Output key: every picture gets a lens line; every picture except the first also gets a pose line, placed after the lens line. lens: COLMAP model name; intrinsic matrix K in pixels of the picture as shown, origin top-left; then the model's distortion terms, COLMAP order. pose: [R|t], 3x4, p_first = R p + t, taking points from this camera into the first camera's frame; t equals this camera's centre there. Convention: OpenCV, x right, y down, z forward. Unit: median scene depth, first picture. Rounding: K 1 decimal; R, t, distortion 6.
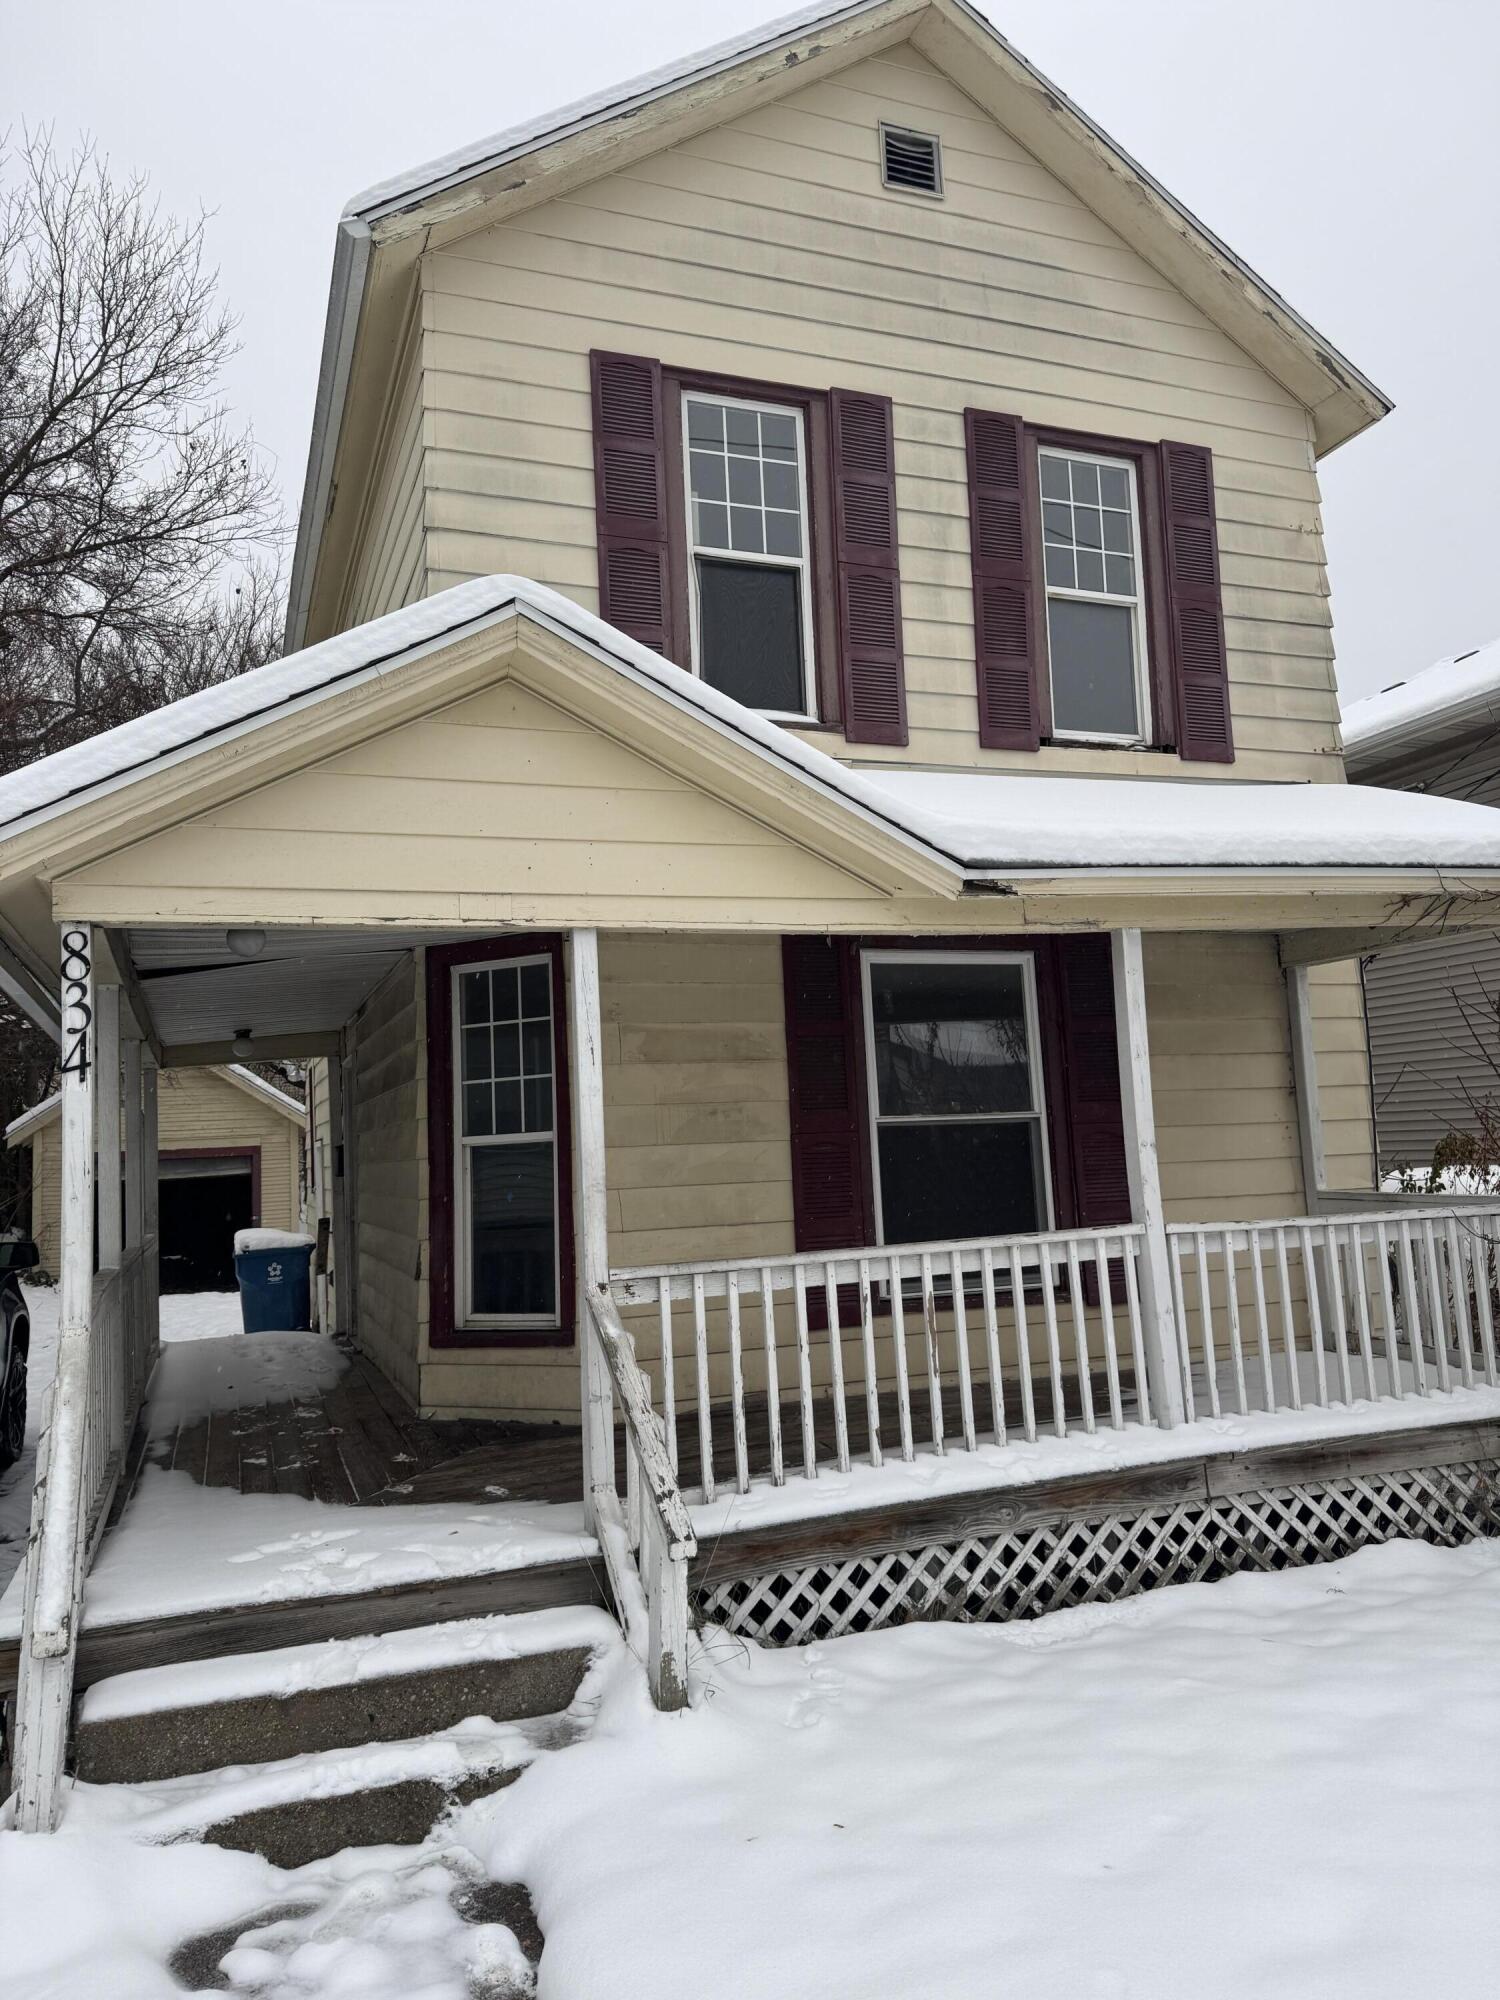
lens RADIAL K [[1471.8, 0, 823.0], [0, 1471.8, 975.2], [0, 0, 1]] dist [0.094612, -0.242646]
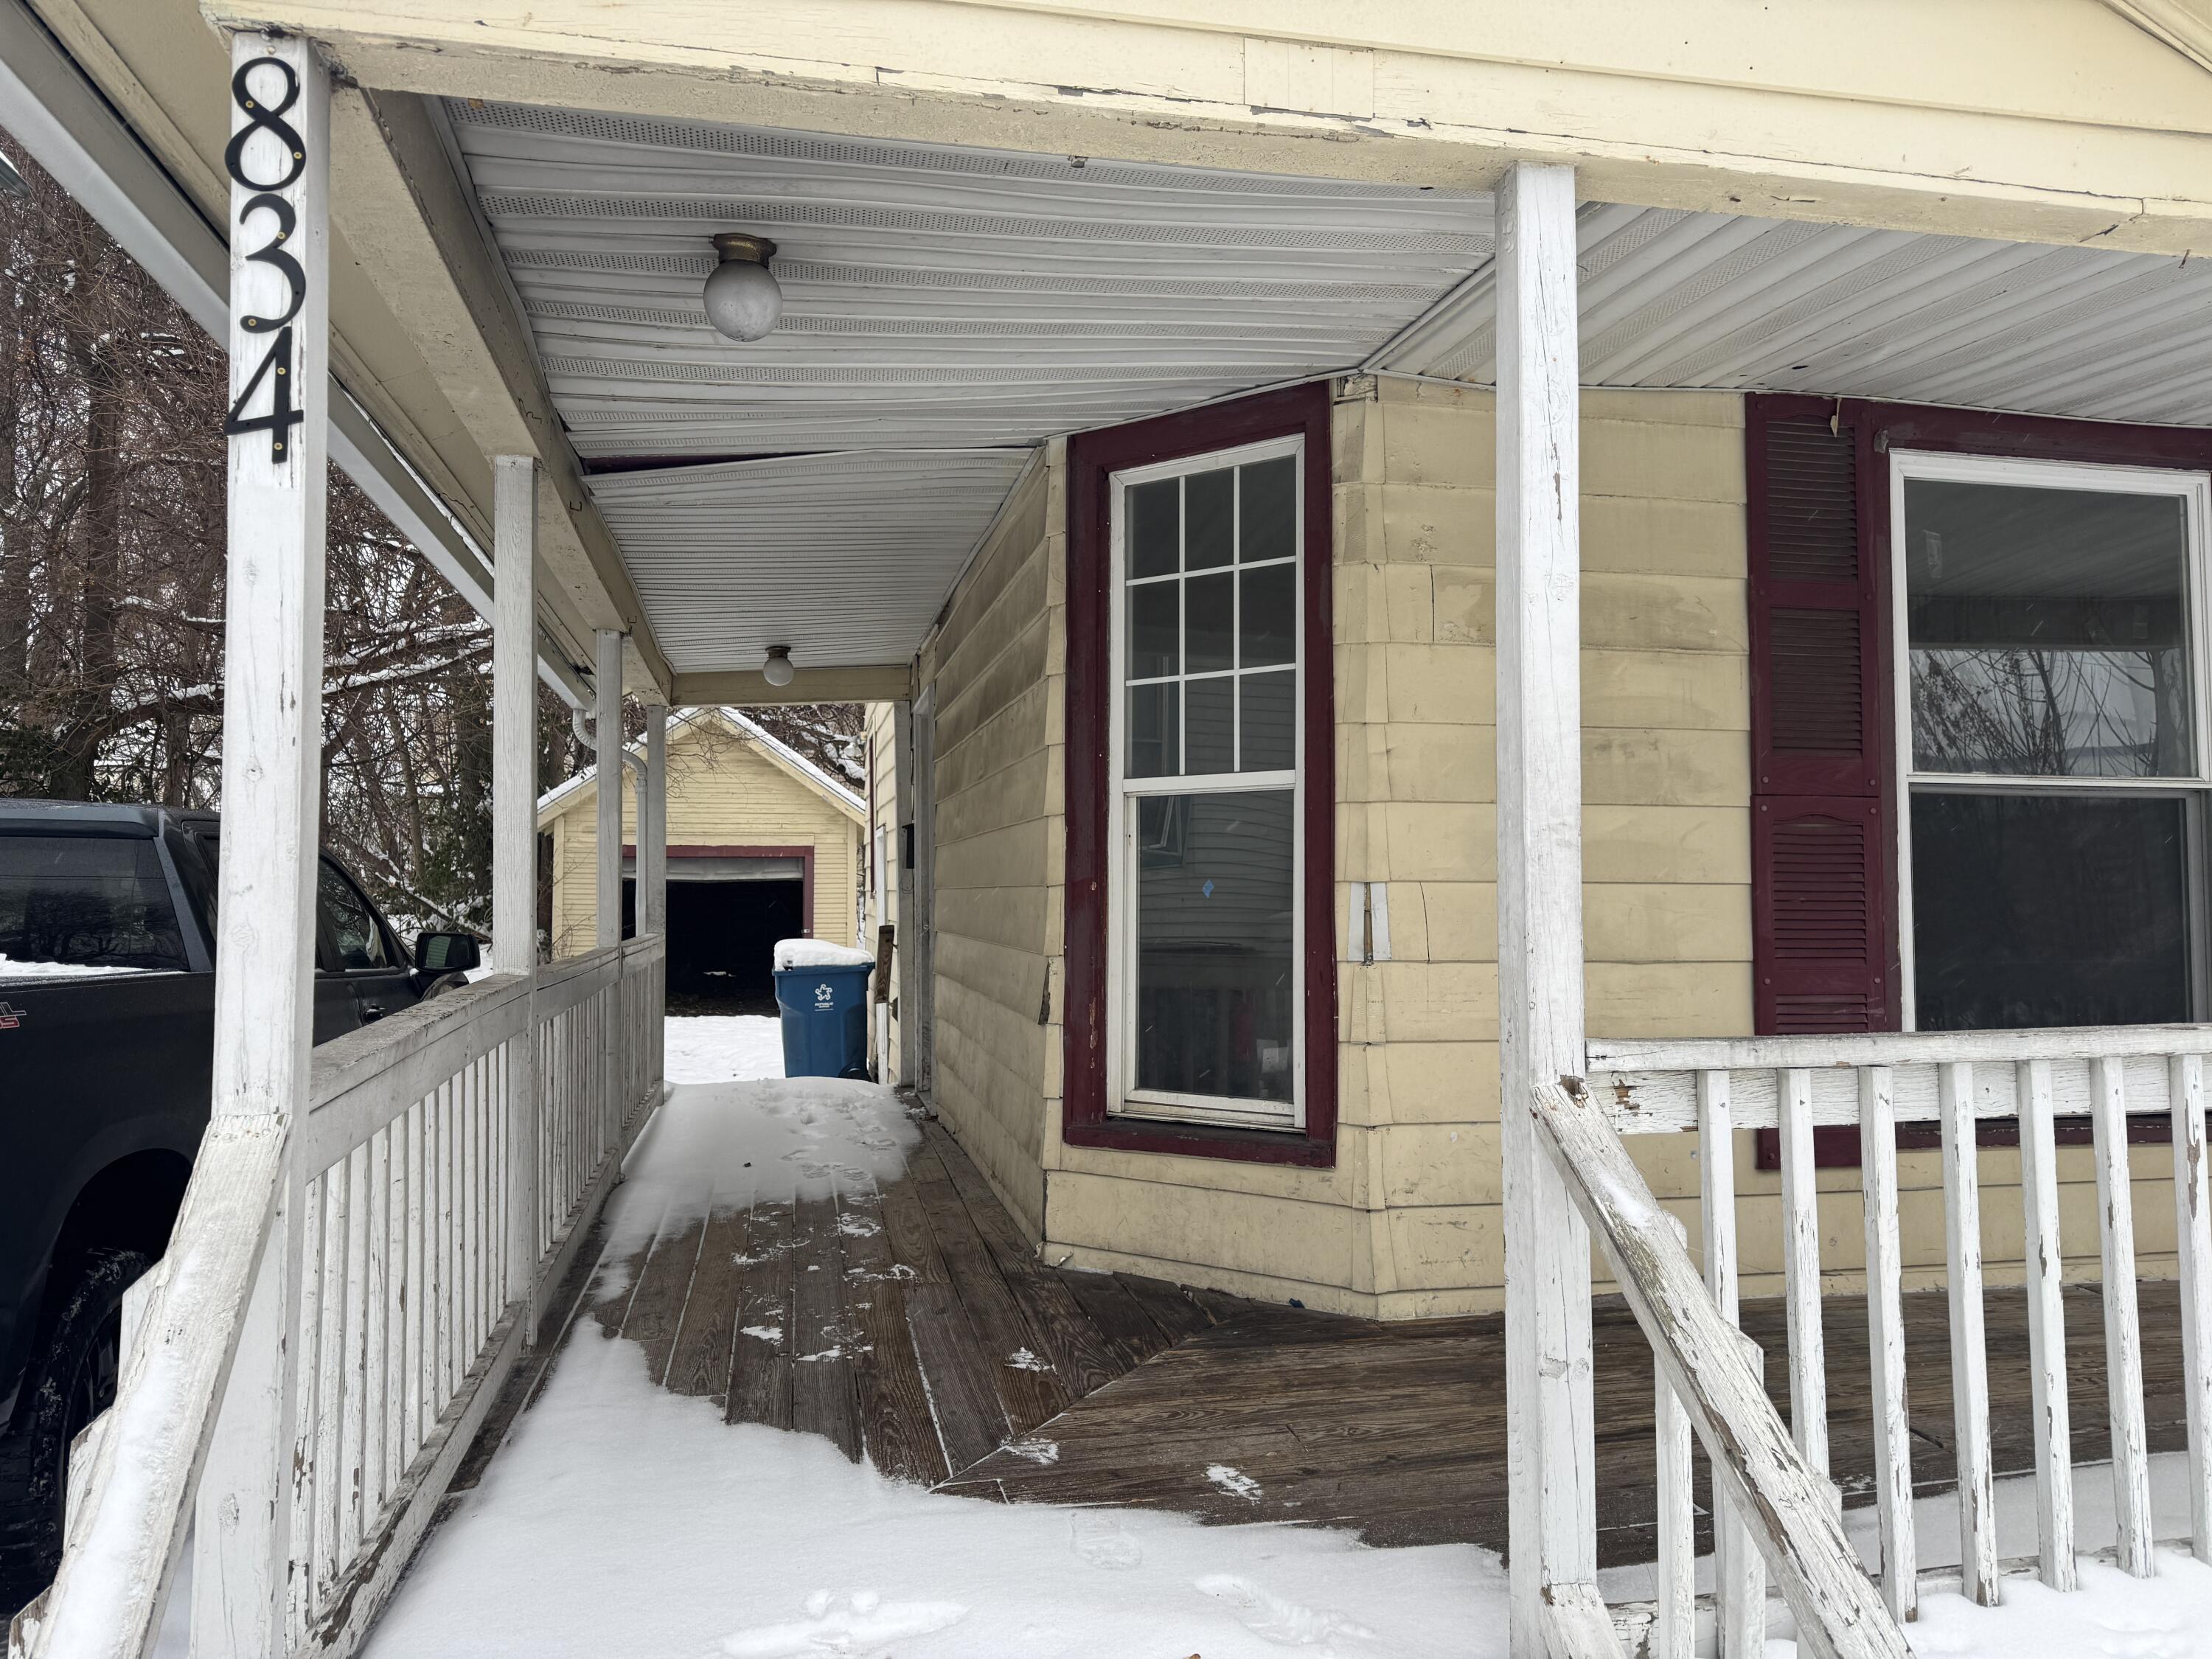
lens RADIAL K [[1569.2, 0, 1105.9], [0, 1569.2, 842.2], [0, 0, 1]] dist [0.125099, -0.195380]
pose [[0.982327, 0.041718, -0.182464, -0.140074], [-0.026308, 0.995941, 0.086076, 0.081621], [0.185314, -0.079754, 0.979437, 0.409669]]
